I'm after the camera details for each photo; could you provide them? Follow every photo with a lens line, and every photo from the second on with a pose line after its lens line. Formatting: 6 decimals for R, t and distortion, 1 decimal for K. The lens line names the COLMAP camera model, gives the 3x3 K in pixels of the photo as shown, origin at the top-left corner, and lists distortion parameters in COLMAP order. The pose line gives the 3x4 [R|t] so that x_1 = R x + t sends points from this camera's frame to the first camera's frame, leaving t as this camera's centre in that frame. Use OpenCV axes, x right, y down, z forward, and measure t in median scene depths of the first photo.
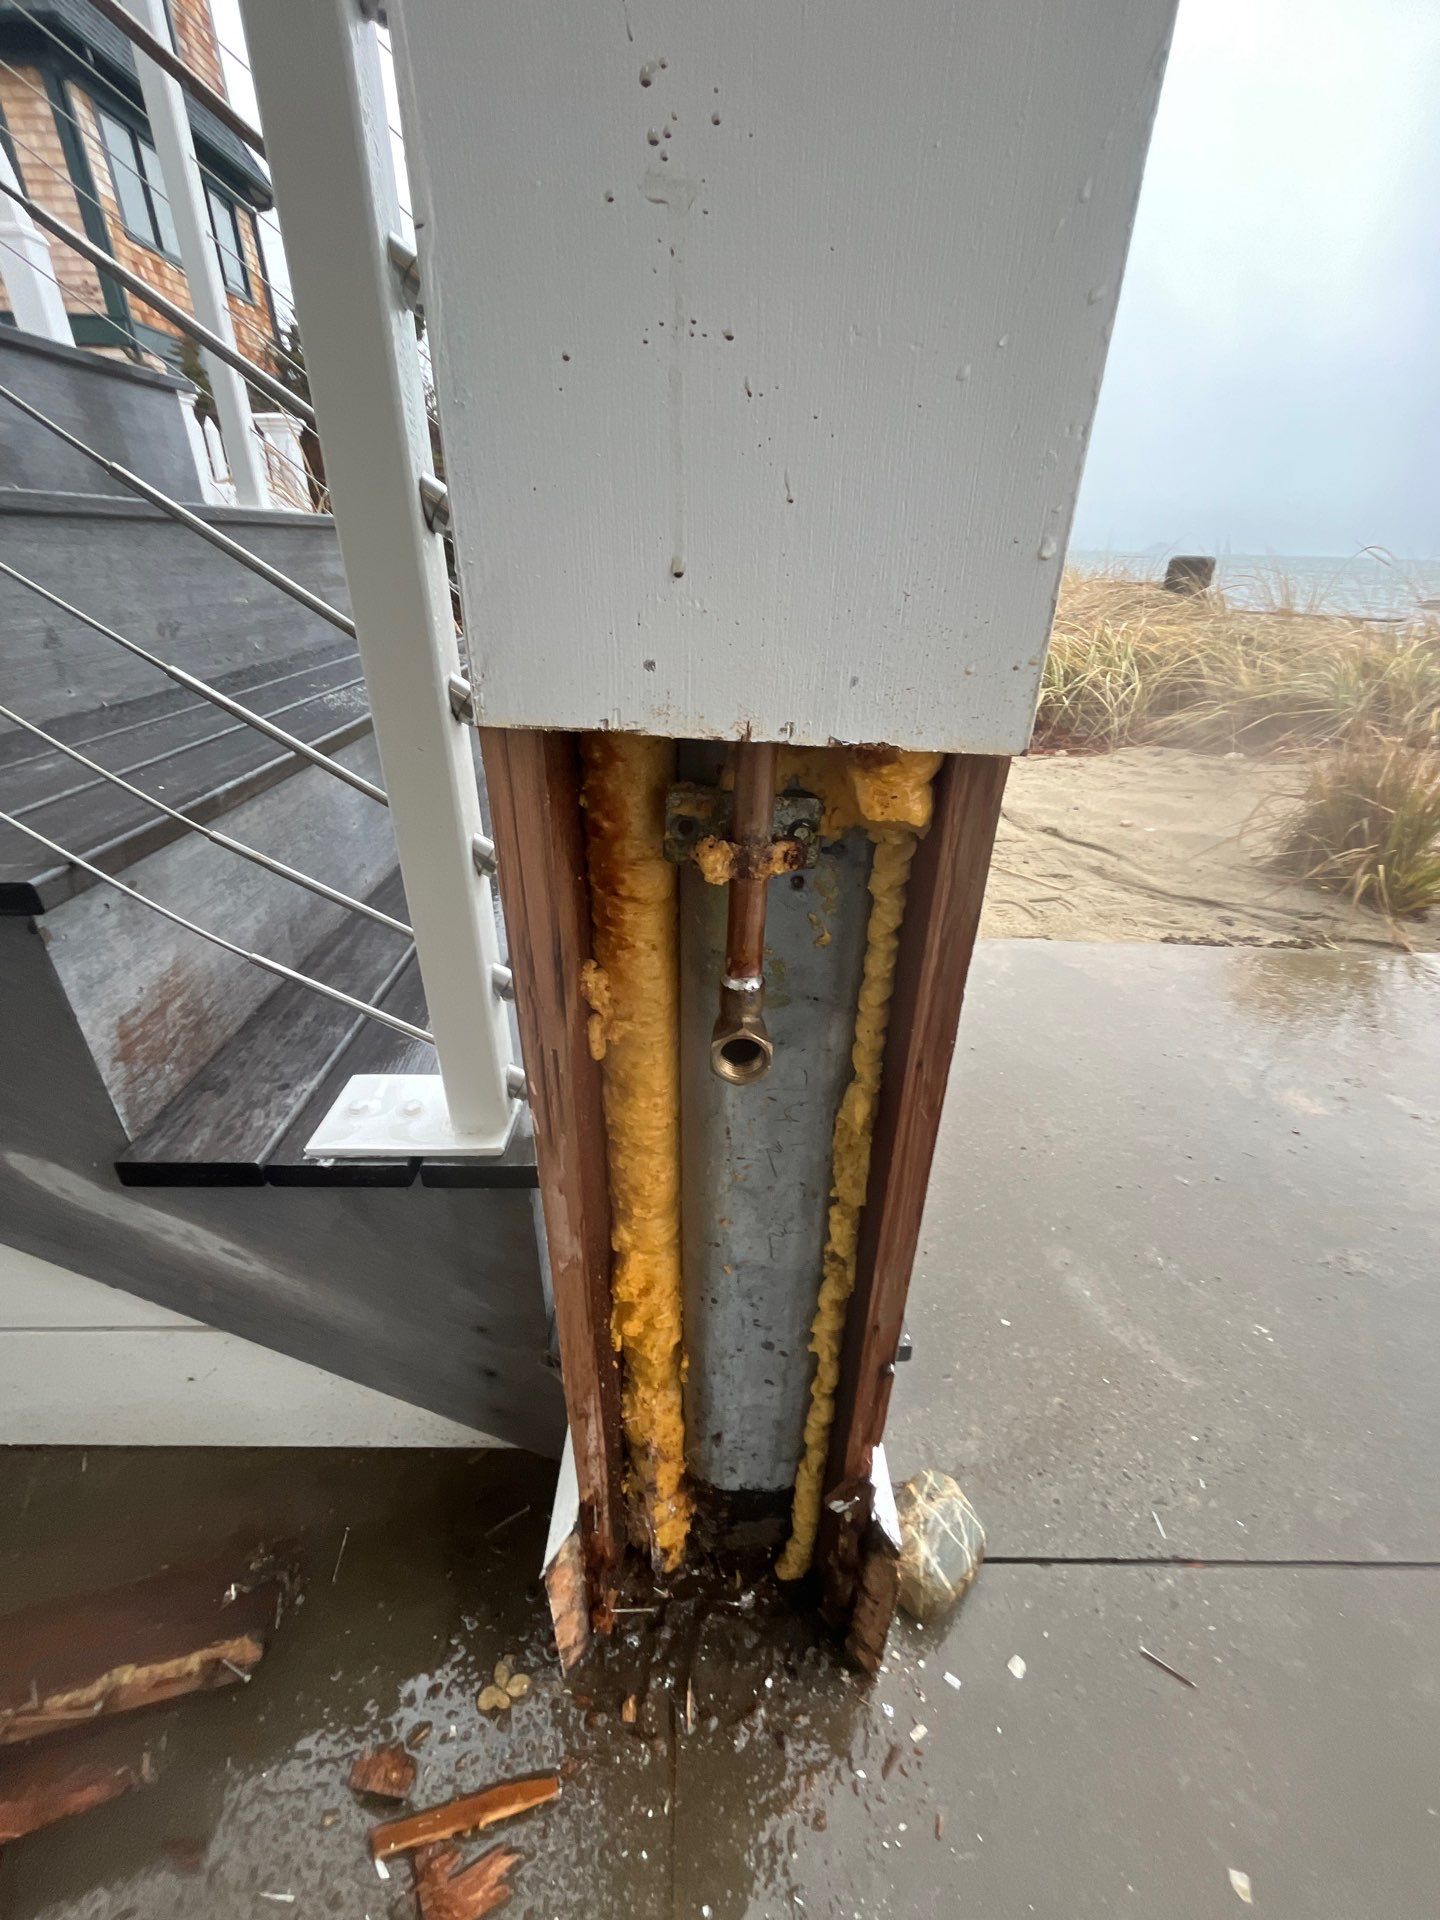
lens RADIAL K [[779.3, 0, 720.0], [0, 779.3, 956.2], [0, 0, 1]] dist [-0.002310, -0.000238]
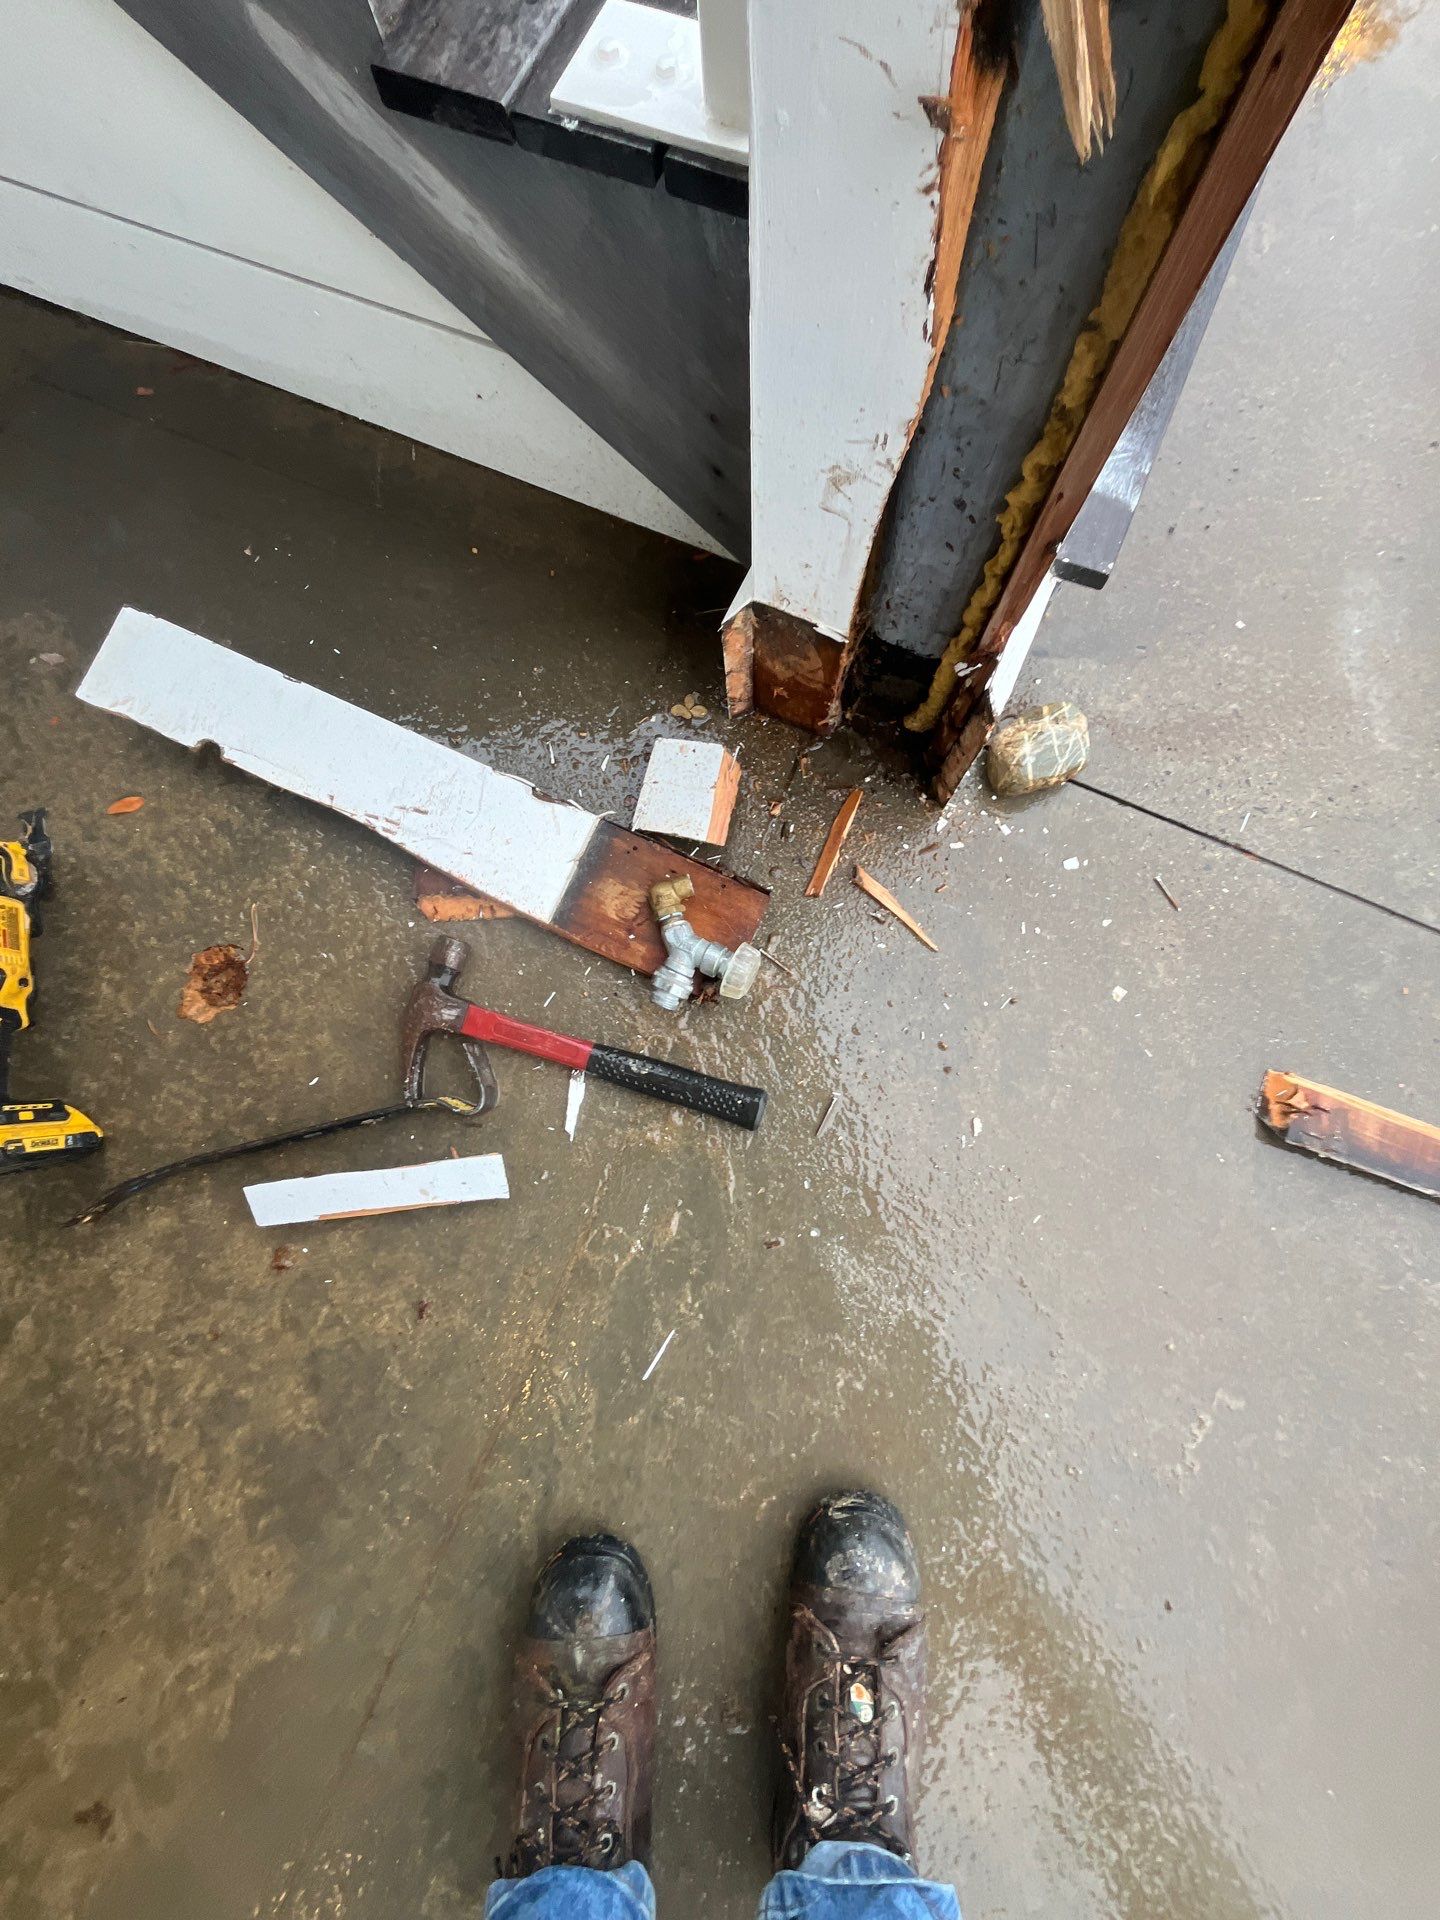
lens RADIAL K [[779.3, 0, 720.0], [0, 779.3, 956.2], [0, 0, 1]] dist [-0.002310, -0.000238]
pose [[0.903341, 0.406903, -0.135663, 0.150761], [-0.144865, 0.587137, 0.796420, 0.086243], [0.403718, -0.699786, 0.589331, -0.117618]]
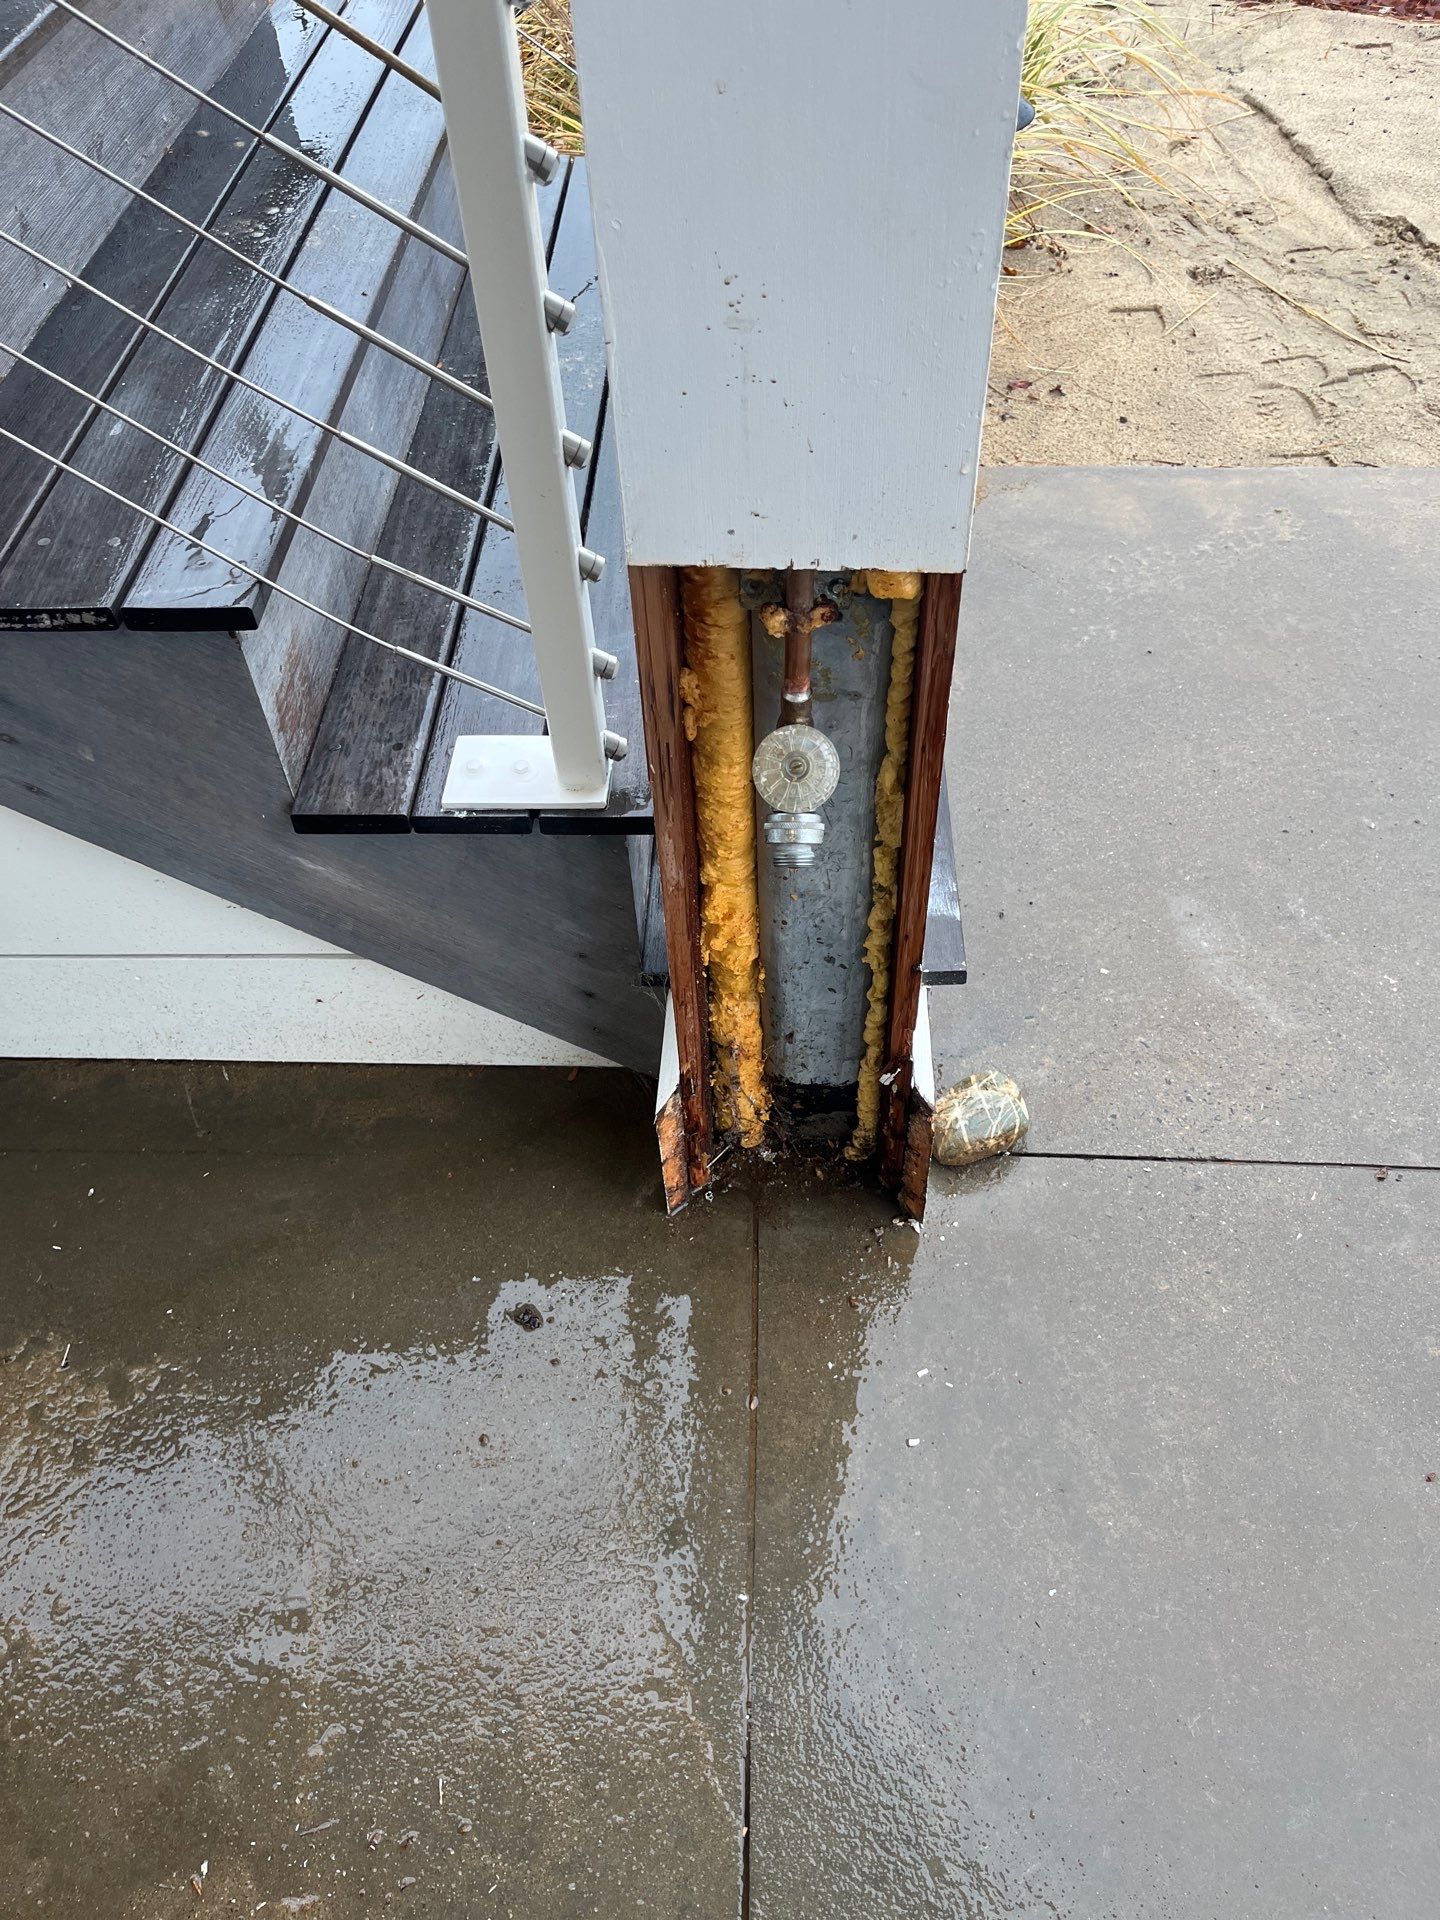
lens RADIAL K [[1470.0, 0, 720.0], [0, 1470.0, 960.0], [0, 0, 1]] dist [0.060779, -0.003423]
pose [[0.997071, 0.004660, -0.076343, 0.064095], [0.023538, 0.931003, 0.364252, -0.327527], [0.072773, -0.364982, 0.928166, -1.106029]]
